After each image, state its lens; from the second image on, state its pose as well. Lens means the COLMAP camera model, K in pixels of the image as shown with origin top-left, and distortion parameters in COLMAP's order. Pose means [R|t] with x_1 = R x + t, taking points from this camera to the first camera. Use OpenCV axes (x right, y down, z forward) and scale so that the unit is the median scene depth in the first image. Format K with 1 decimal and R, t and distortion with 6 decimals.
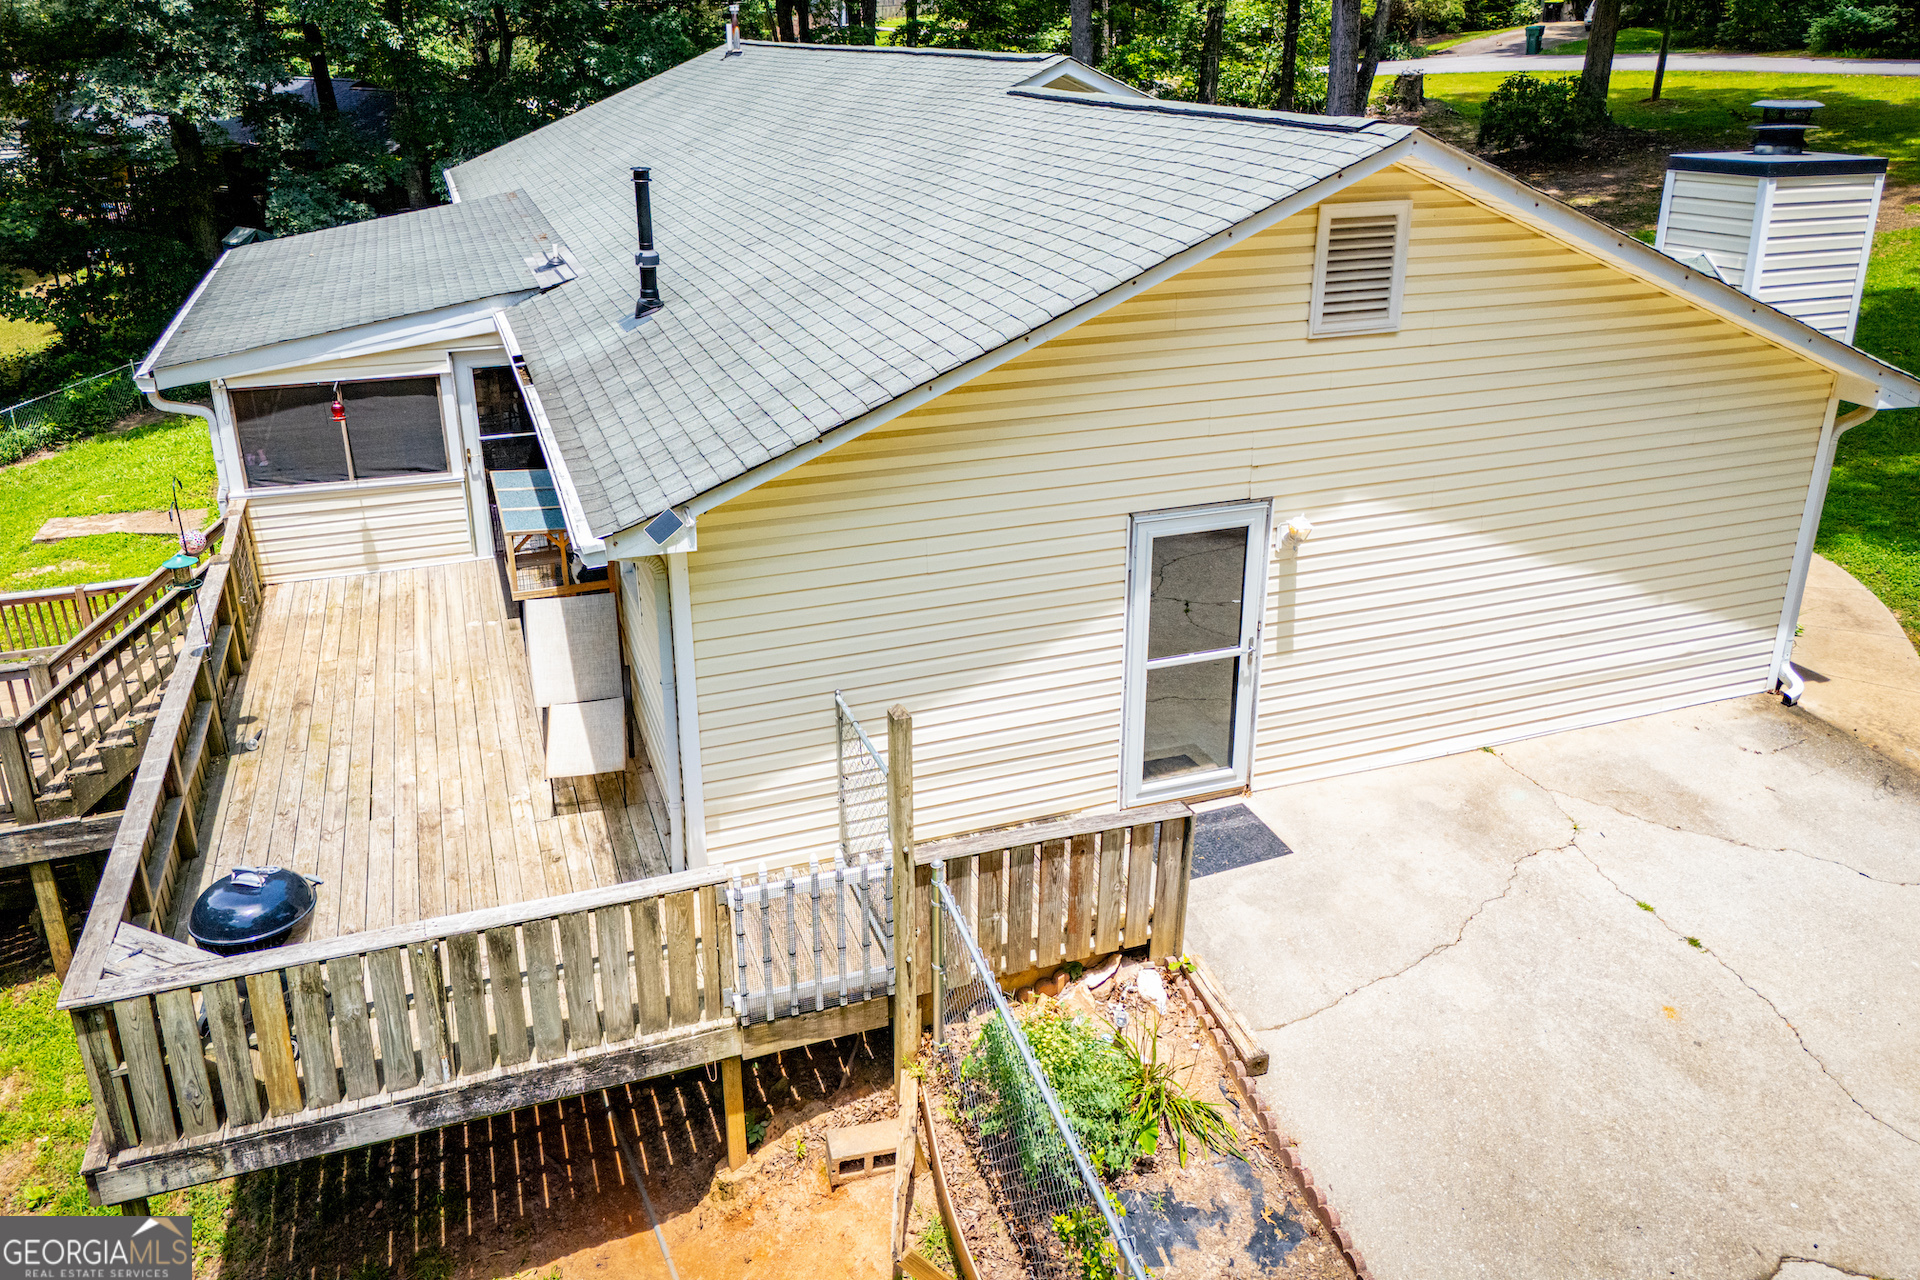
lens RADIAL K [[1445.3, 0, 953.6], [0, 1445.3, 556.9], [0, 0, 1]] dist [0.066615, -0.059160]
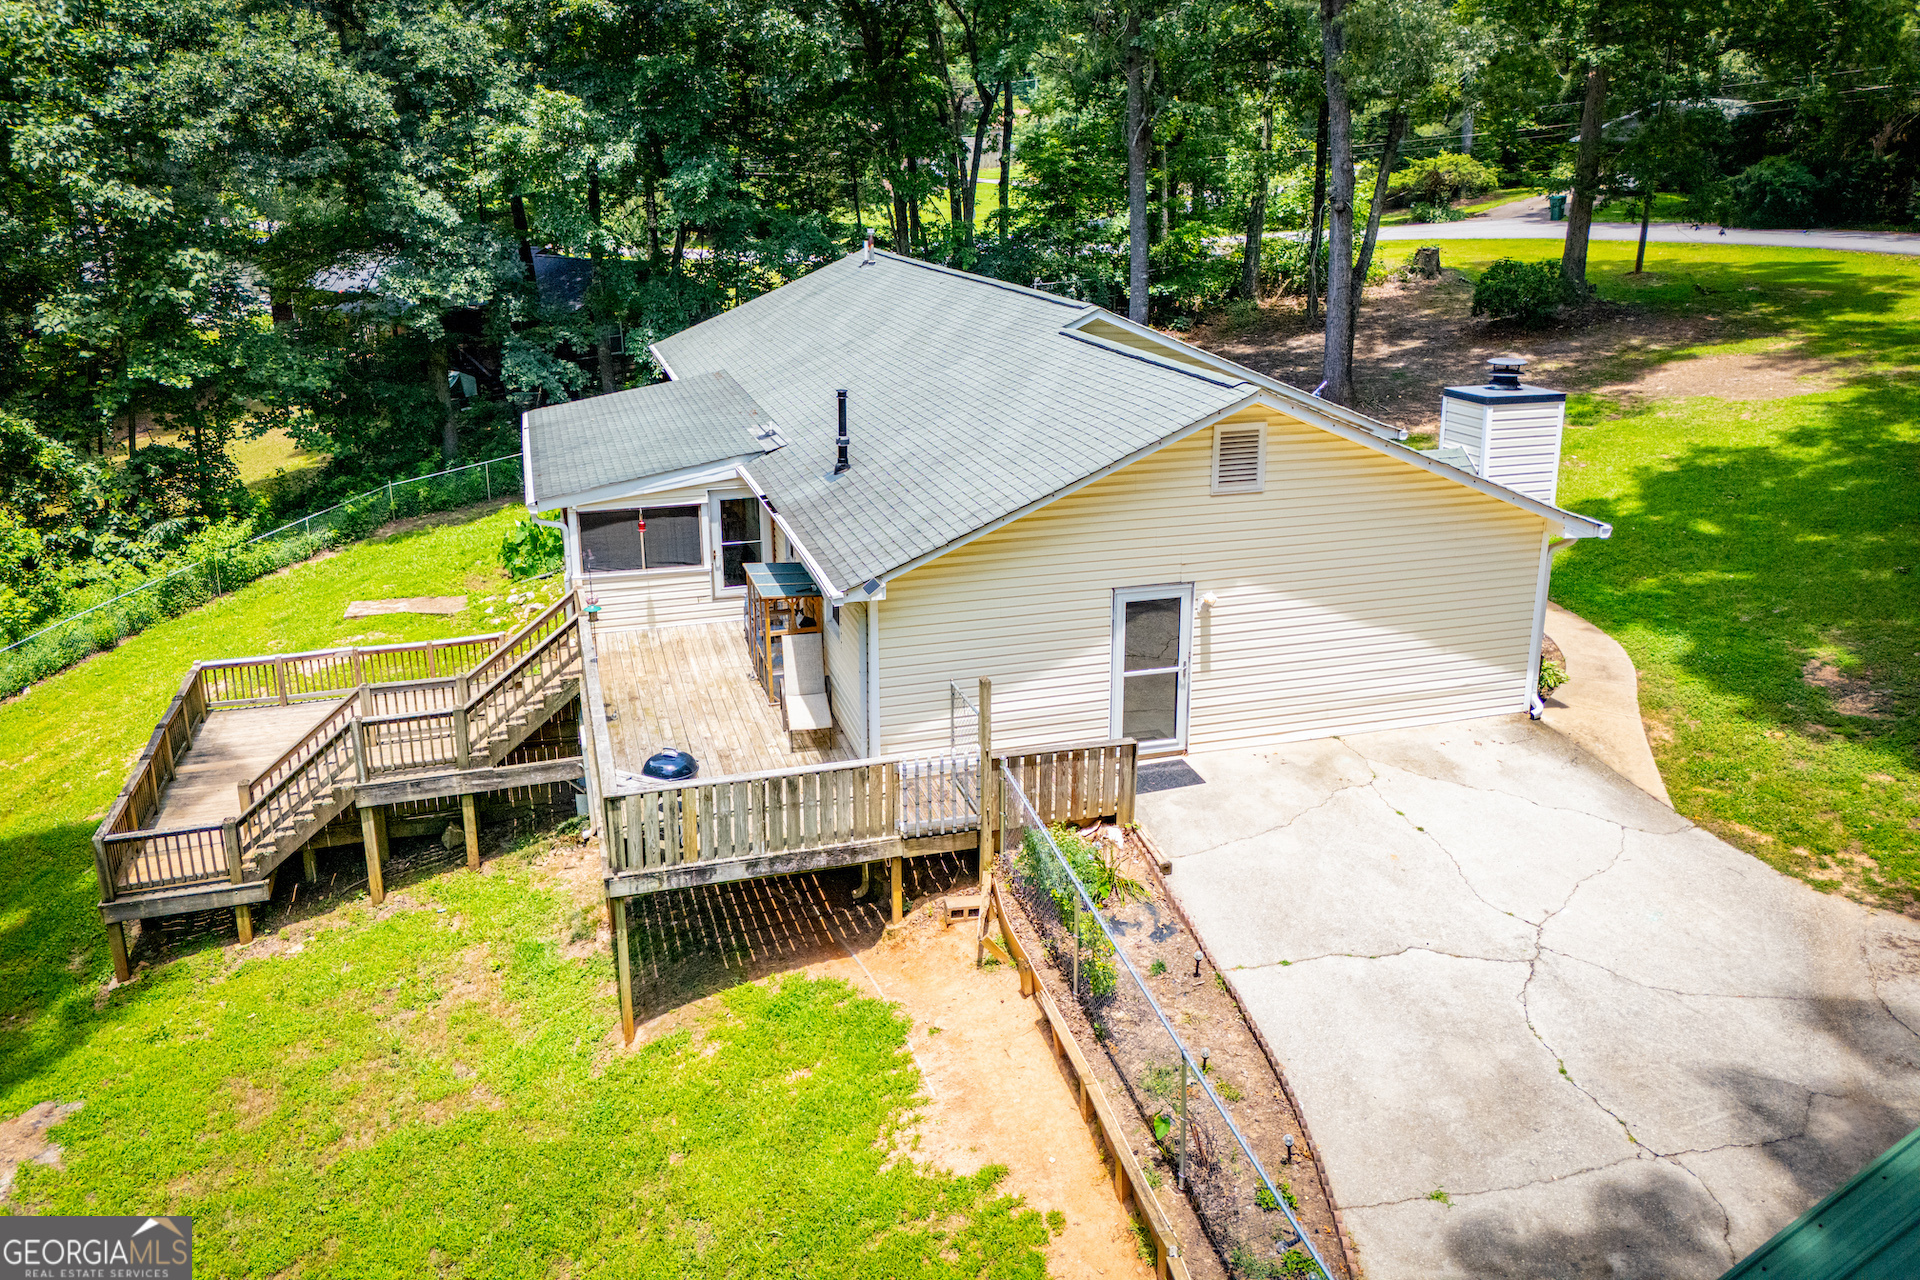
lens RADIAL K [[1445.3, 0, 953.6], [0, 1445.3, 556.9], [0, 0, 1]] dist [0.066615, -0.059160]
pose [[0.998107, 0.014523, -0.059766, 0.027926], [-0.019194, 0.996742, -0.078333, 0.072371], [0.058434, 0.079332, 0.995134, -0.781009]]
